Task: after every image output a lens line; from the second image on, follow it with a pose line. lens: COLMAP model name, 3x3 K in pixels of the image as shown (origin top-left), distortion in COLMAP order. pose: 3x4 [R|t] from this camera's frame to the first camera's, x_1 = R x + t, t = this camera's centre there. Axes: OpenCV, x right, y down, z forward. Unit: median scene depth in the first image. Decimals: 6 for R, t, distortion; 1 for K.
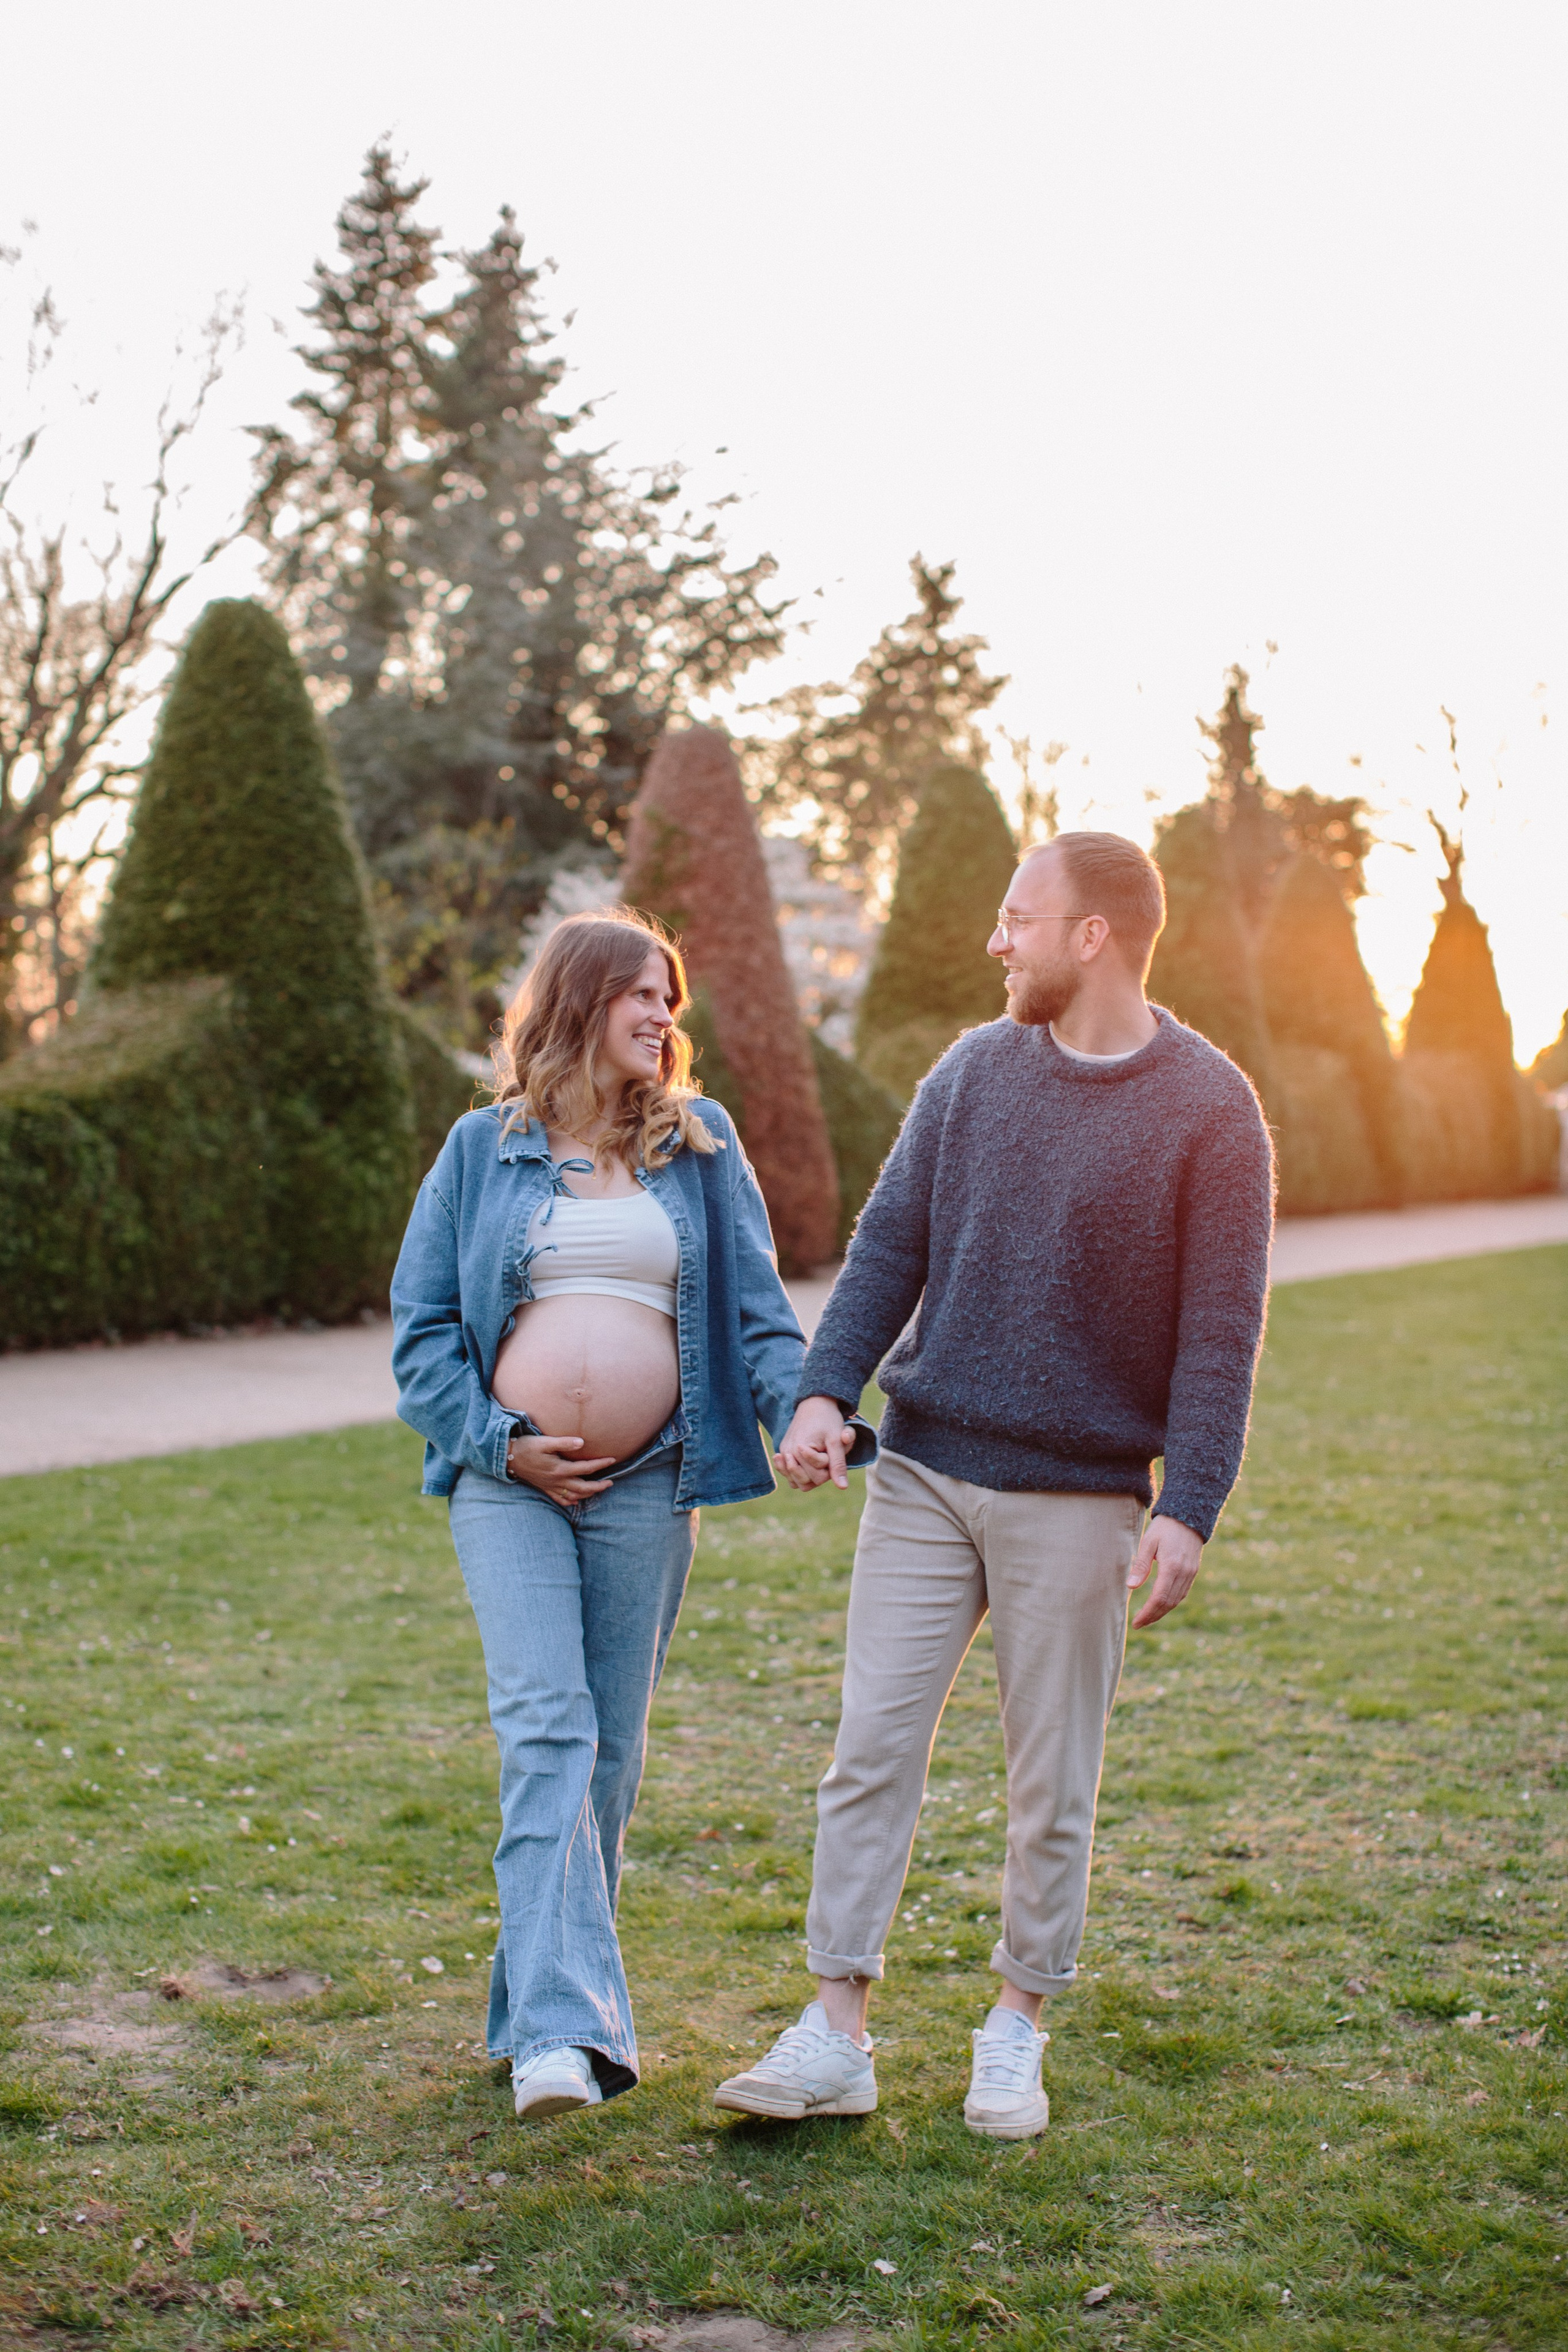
lens RADIAL K [[3436.5, 0, 802.6], [0, 3436.5, 1180.7], [0, 0, 1]] dist [-0.170833, 0.395576]
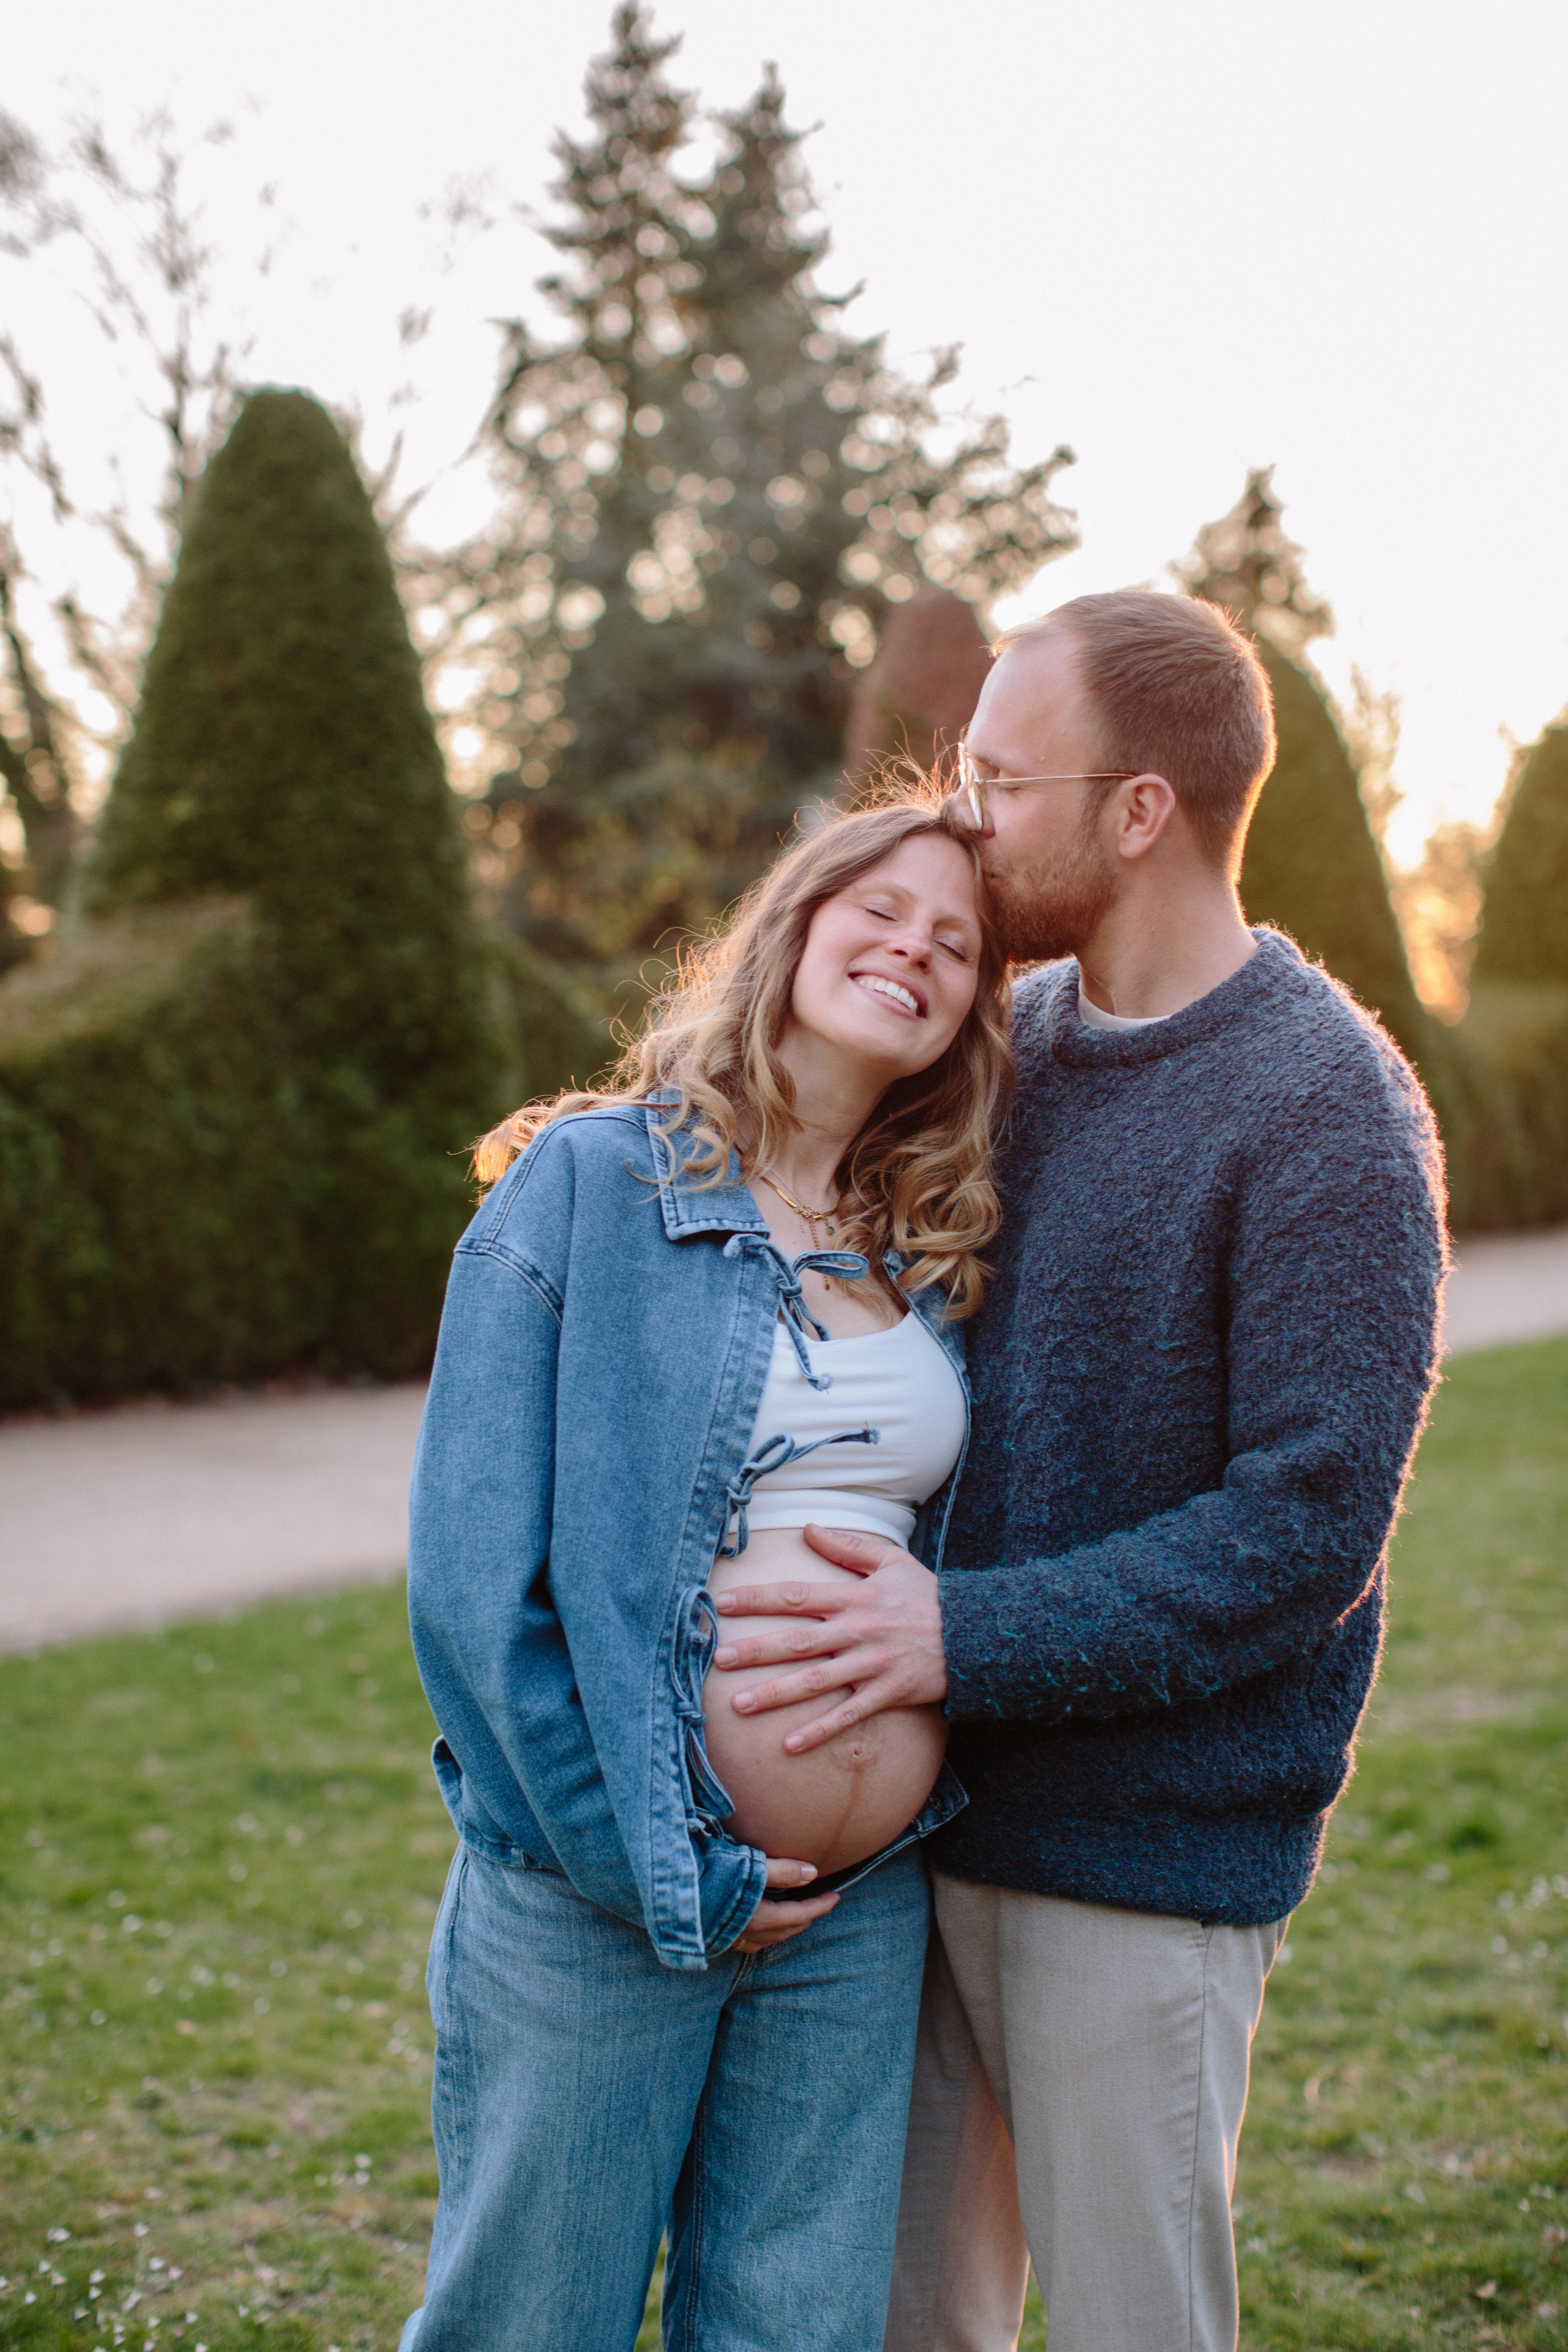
lens RADIAL K [[3412.2, 0, 784.0], [0, 3412.2, 1176.0], [0, 0, 1]] dist [-0.181165, 0.422048]
pose [[0.994821, 0.004684, -0.101536, 0.012861], [-0.003788, 0.999952, 0.009014, -0.006178], [0.101574, -0.008583, 0.994791, 0.230419]]
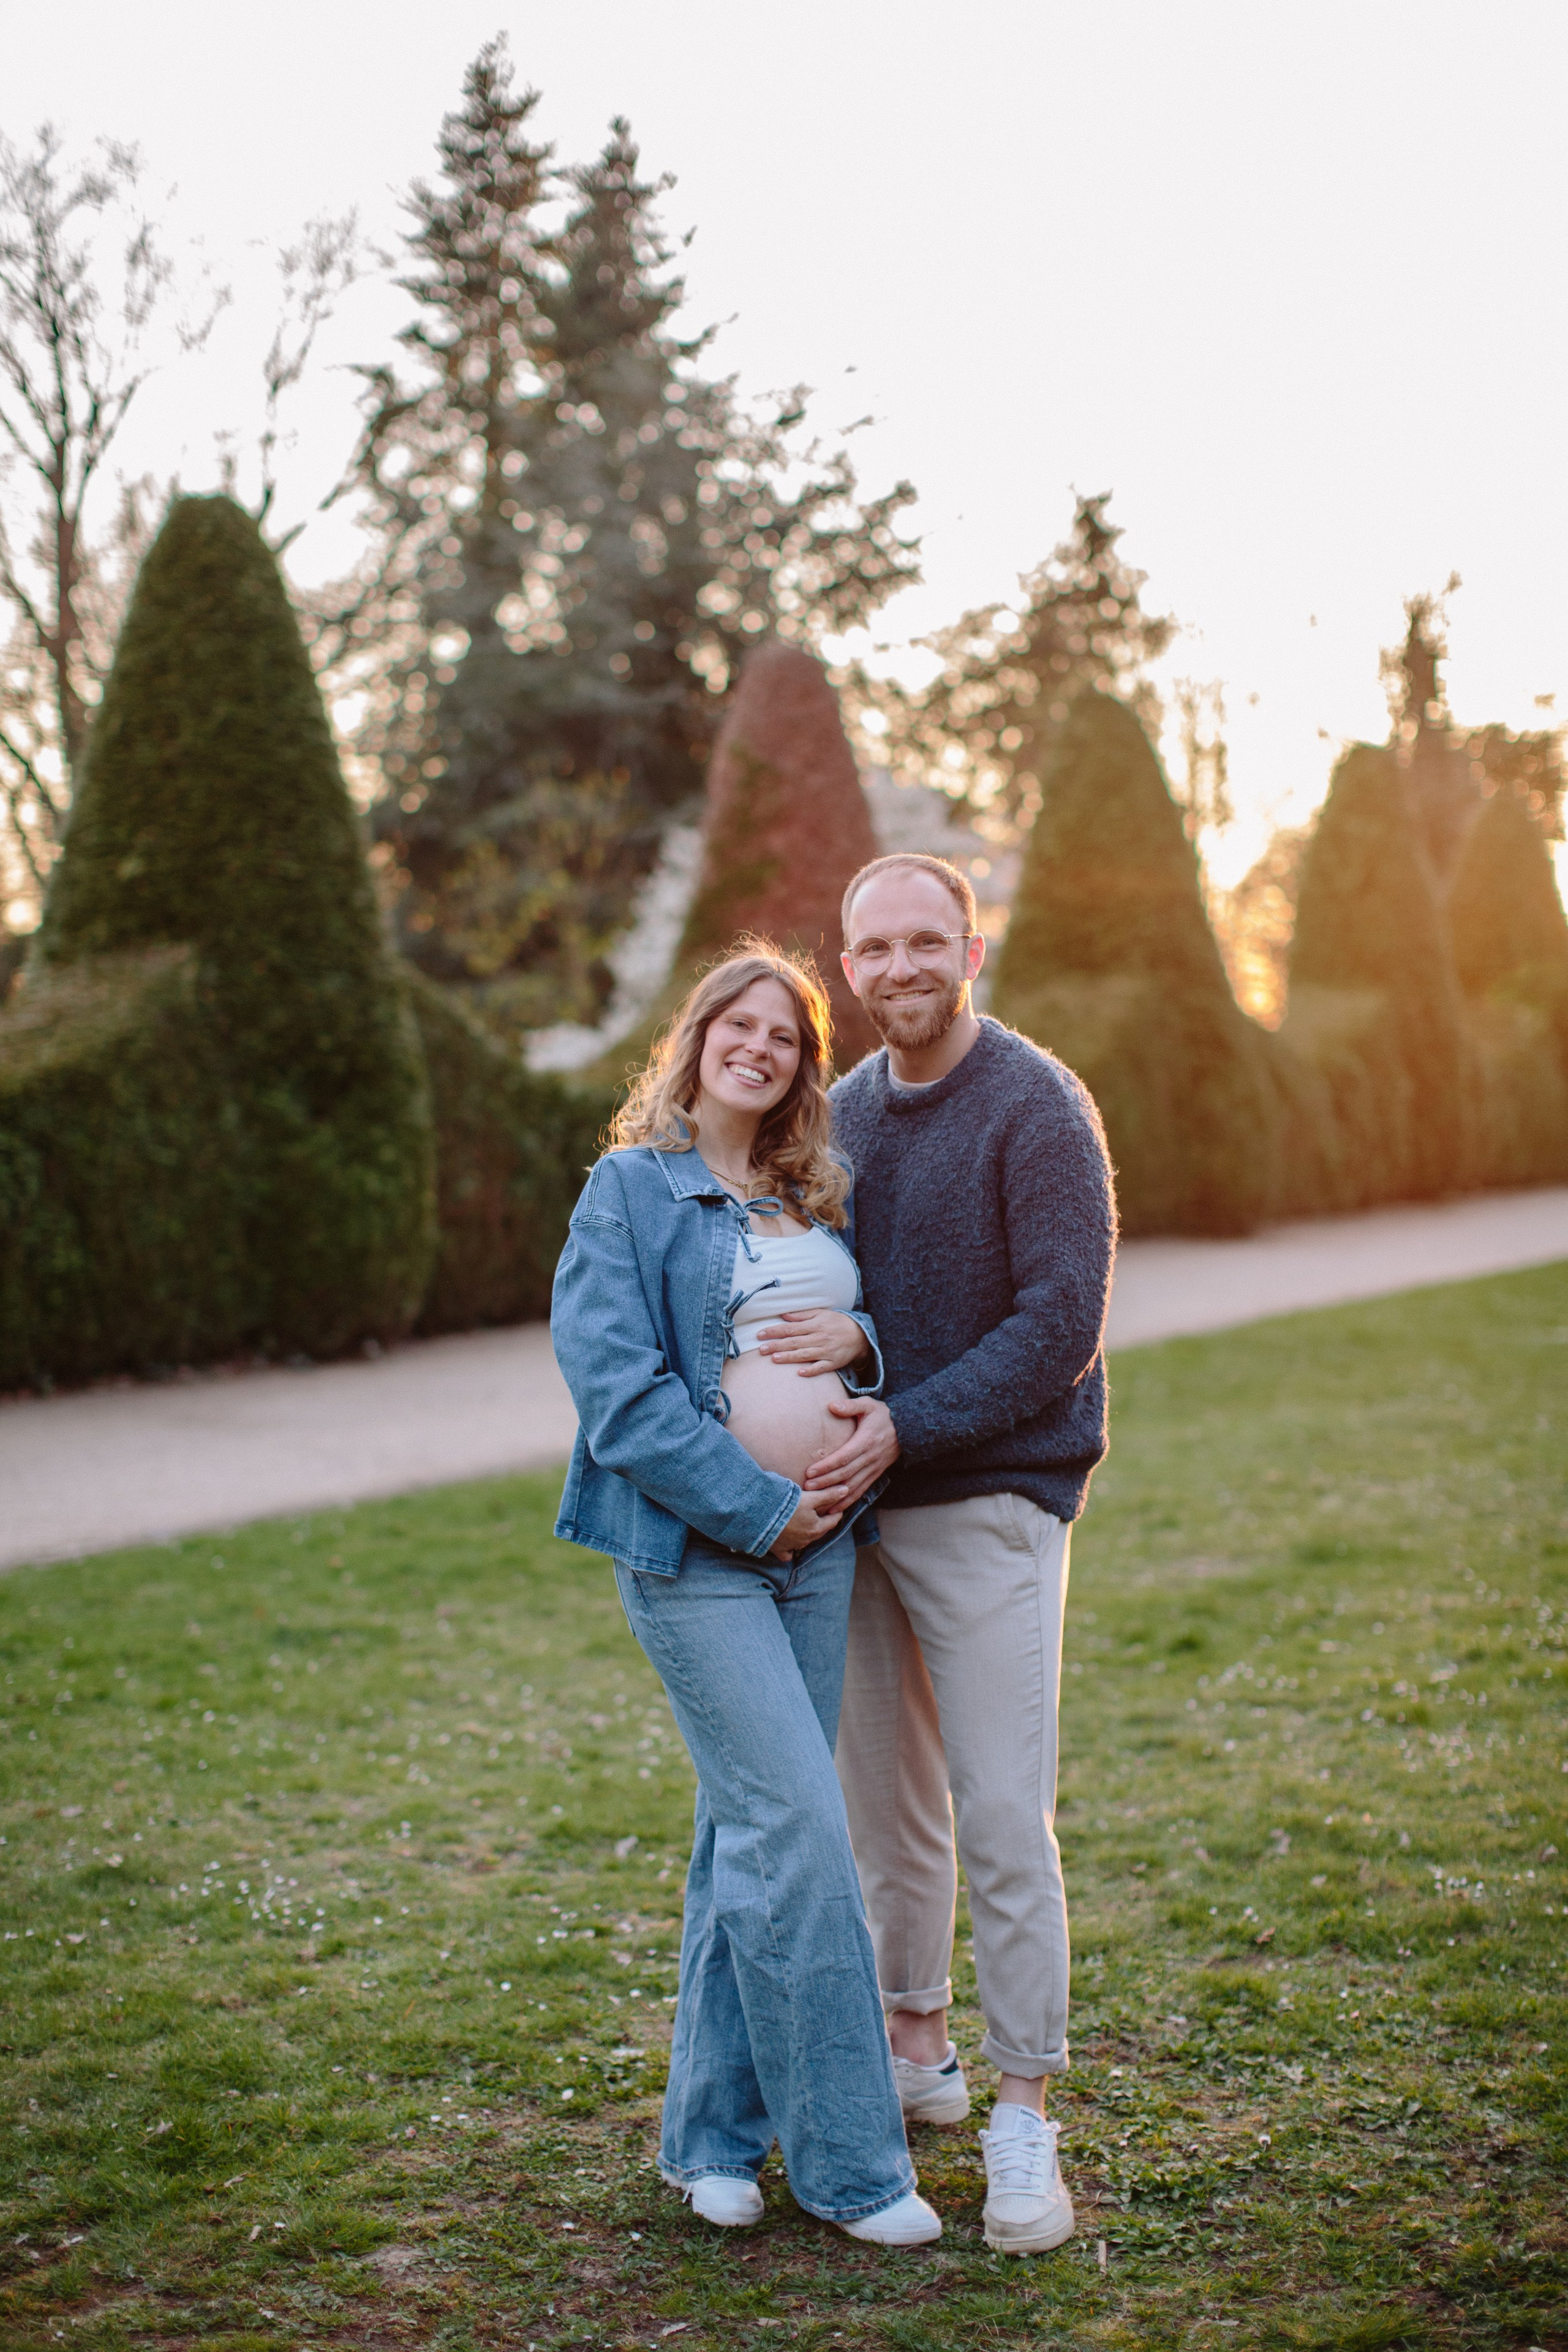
lens RADIAL K [[3414.6, 0, 784.0], [0, 3414.6, 1176.0], [0, 0, 1]] dist [-0.173274, 0.387584]
pose [[0.997847, -0.017784, -0.063126, 0.020530], [0.018315, 0.999802, 0.007843, -0.005552], [0.062974, -0.008982, 0.997975, 0.141803]]
